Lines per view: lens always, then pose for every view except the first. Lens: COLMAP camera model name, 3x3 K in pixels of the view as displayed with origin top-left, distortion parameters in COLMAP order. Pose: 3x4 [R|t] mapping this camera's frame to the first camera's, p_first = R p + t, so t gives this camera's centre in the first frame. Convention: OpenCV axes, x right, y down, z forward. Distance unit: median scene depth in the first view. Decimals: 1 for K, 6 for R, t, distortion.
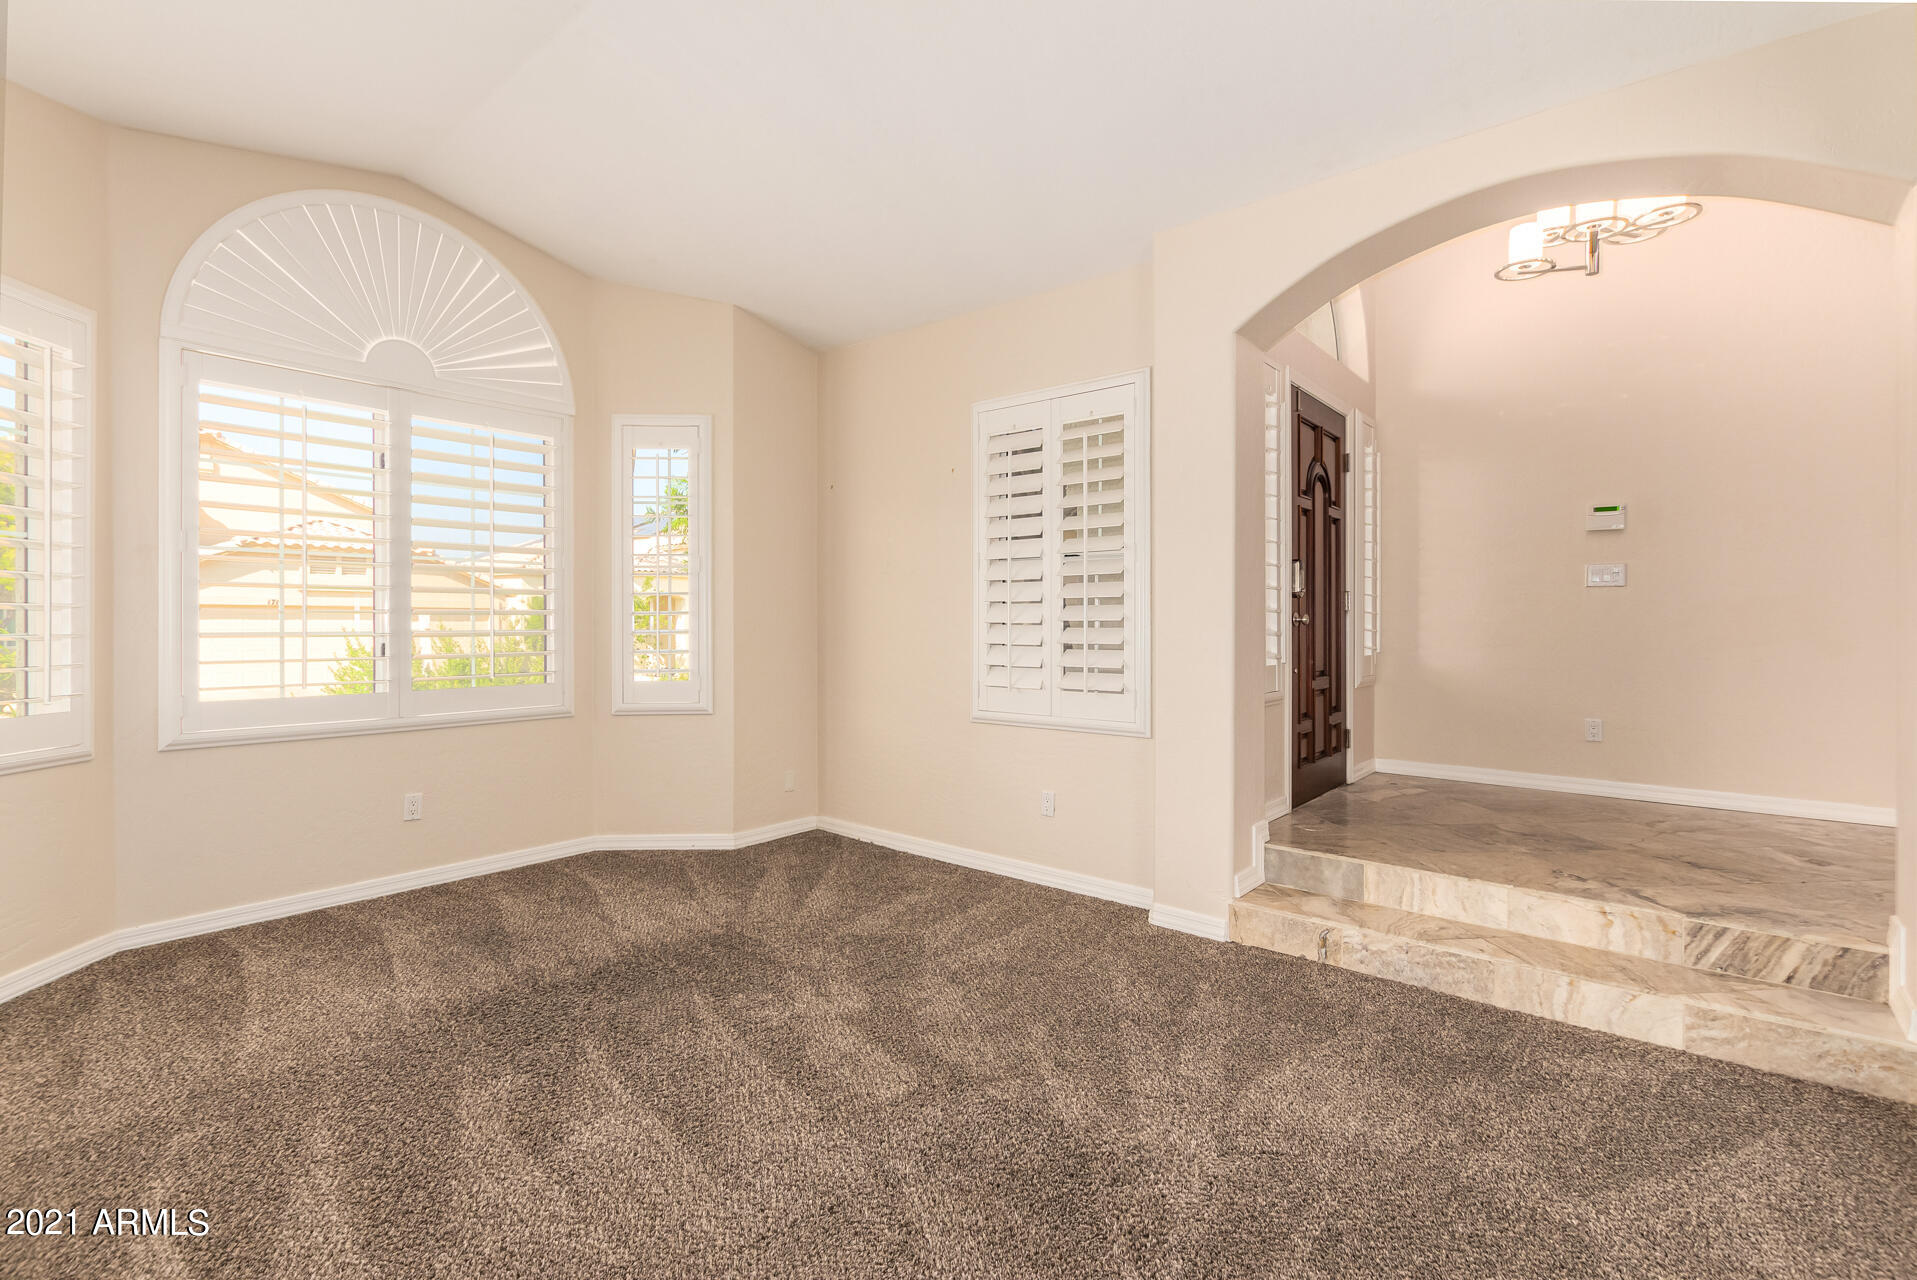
lens RADIAL K [[897.2, 0, 957.4], [0, 897.2, 627.5], [0, 0, 1]] dist [0.004871, -0.000478]
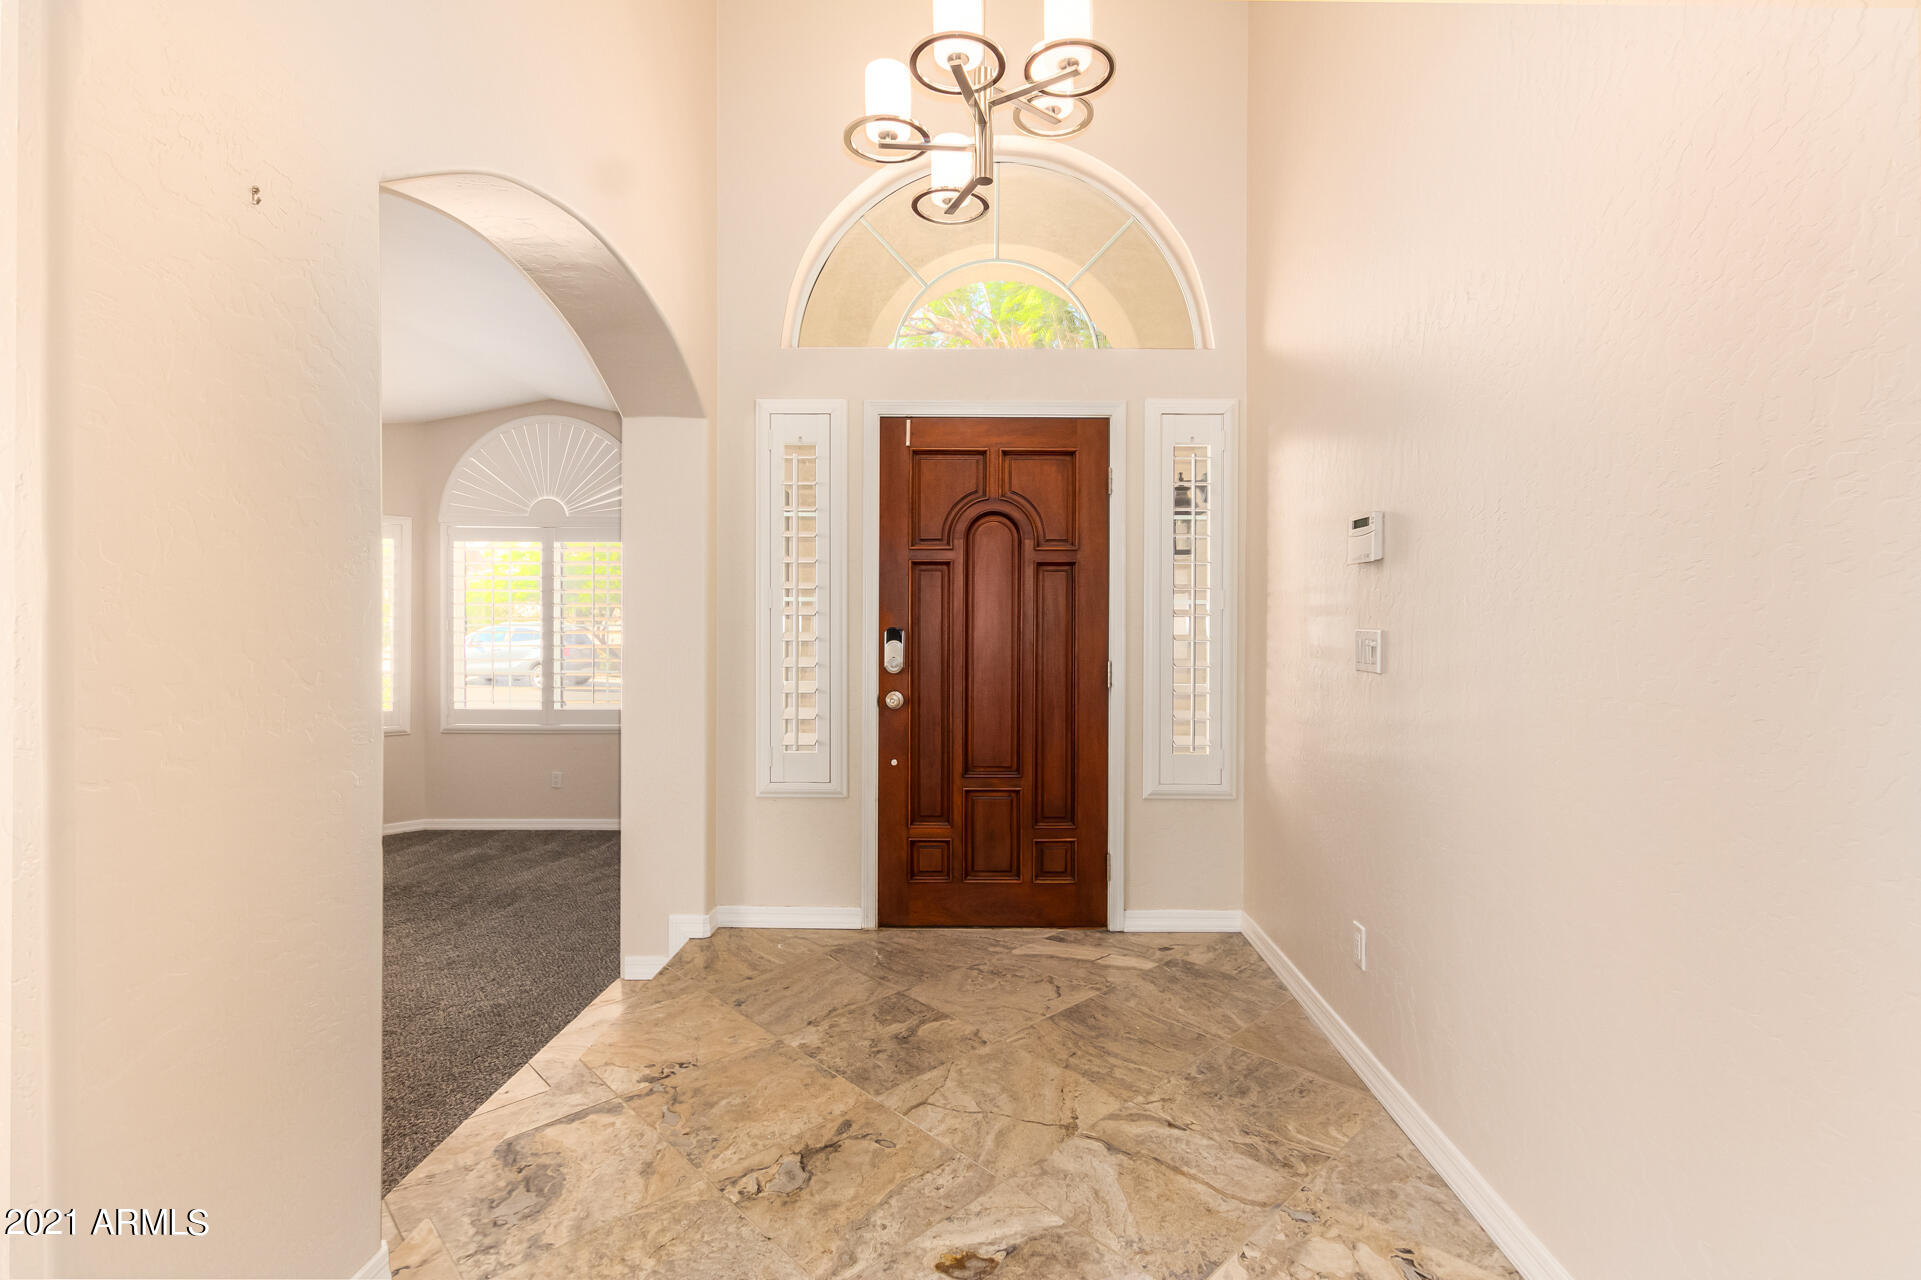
lens RADIAL K [[899.1, 0, 962.9], [0, 899.1, 633.6], [0, 0, 1]] dist [0.004871, -0.000478]
pose [[0.617005, 0.004006, -0.786949, 1.270387], [-0.010241, 0.999943, -0.002940, -0.078980], [0.786893, 0.009873, 0.617011, 0.631940]]
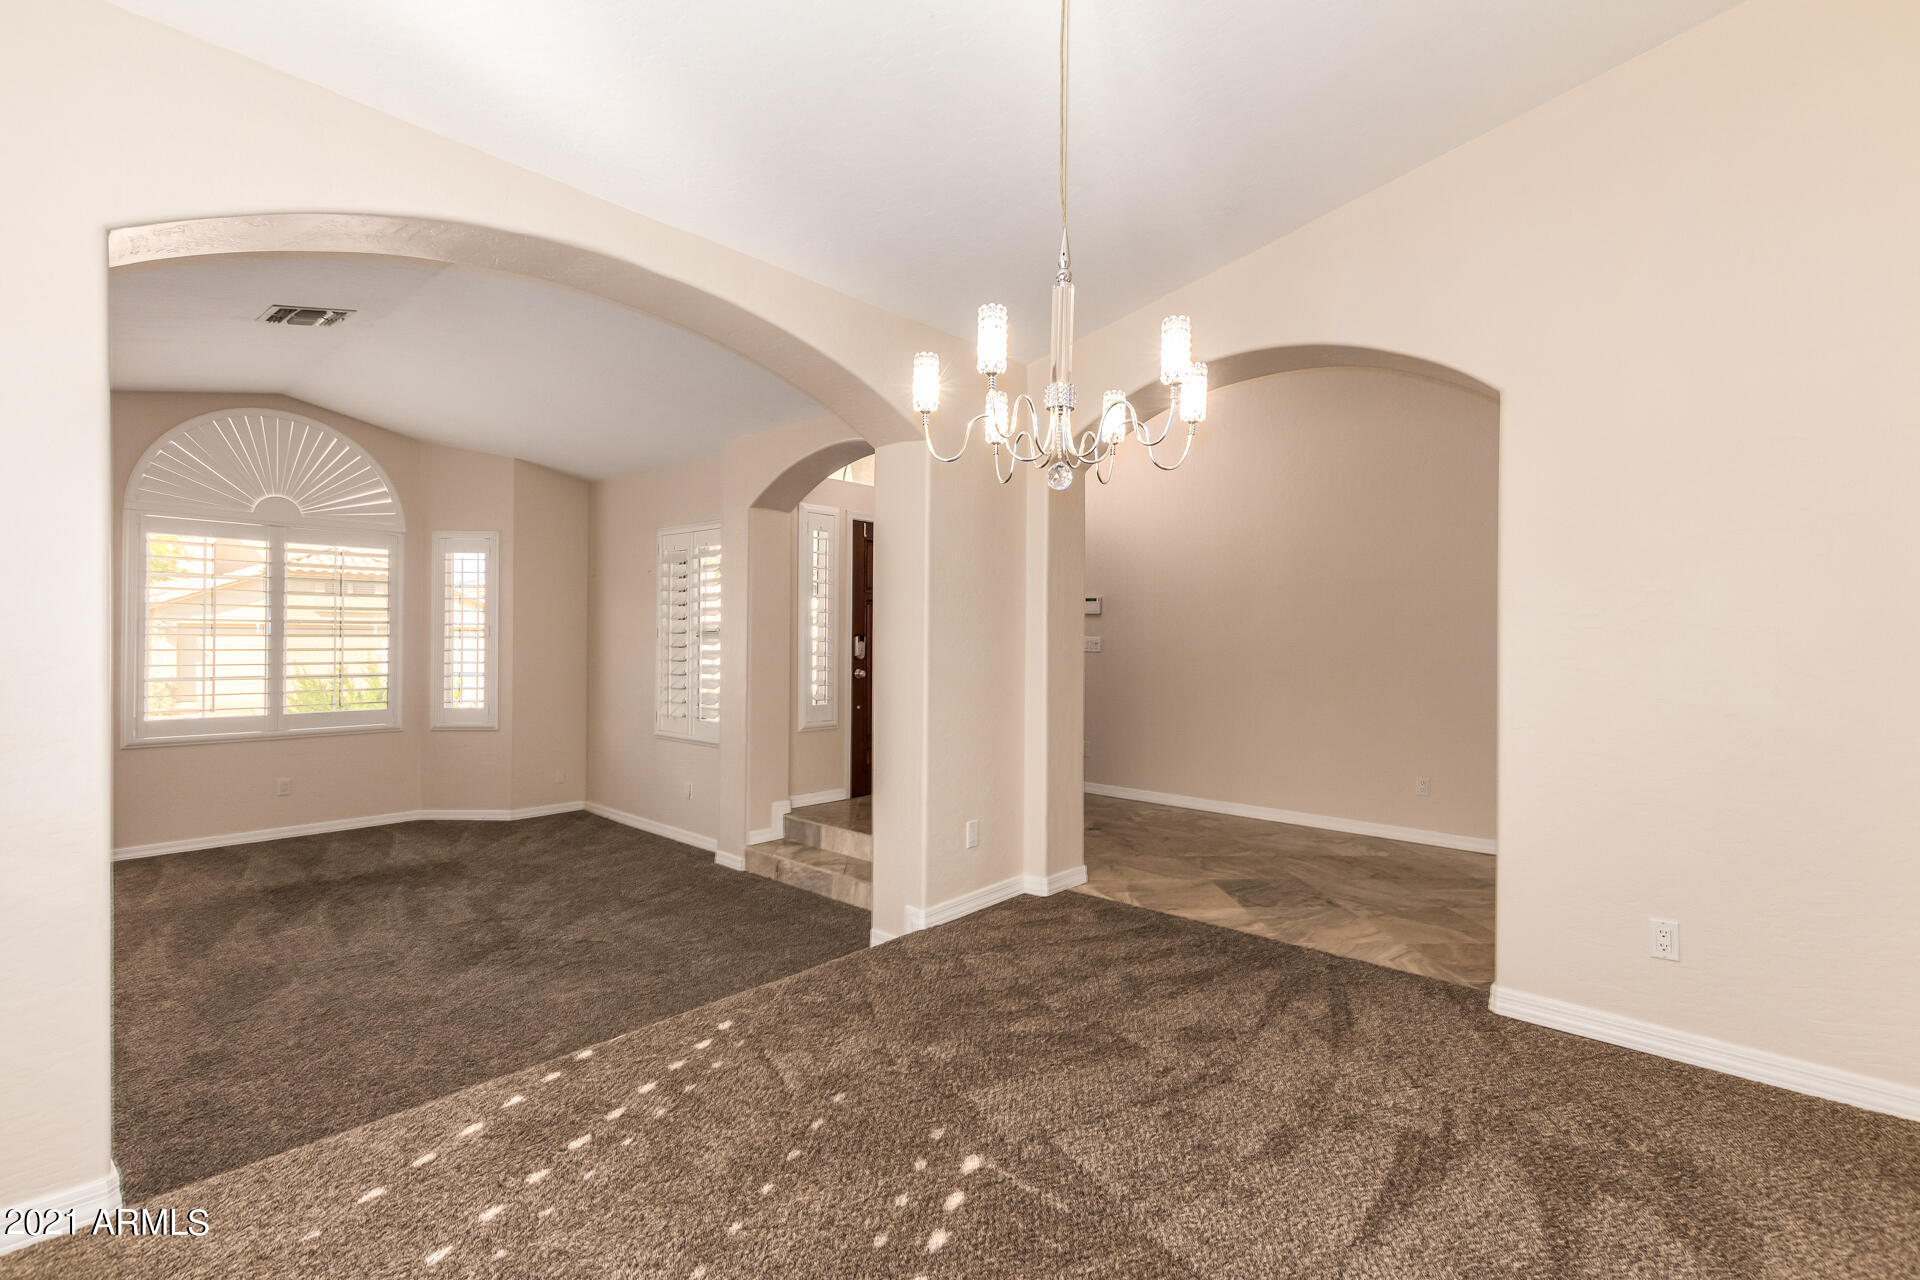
lens RADIAL K [[898.6, 0, 965.6], [0, 898.6, 645.5], [0, 0, 1]] dist [0.004871, -0.000478]
pose [[0.999405, 0.008240, -0.033498, 0.725910], [-0.008137, 0.999962, 0.003209, -0.074039], [0.033523, -0.002934, 0.999434, -0.621237]]
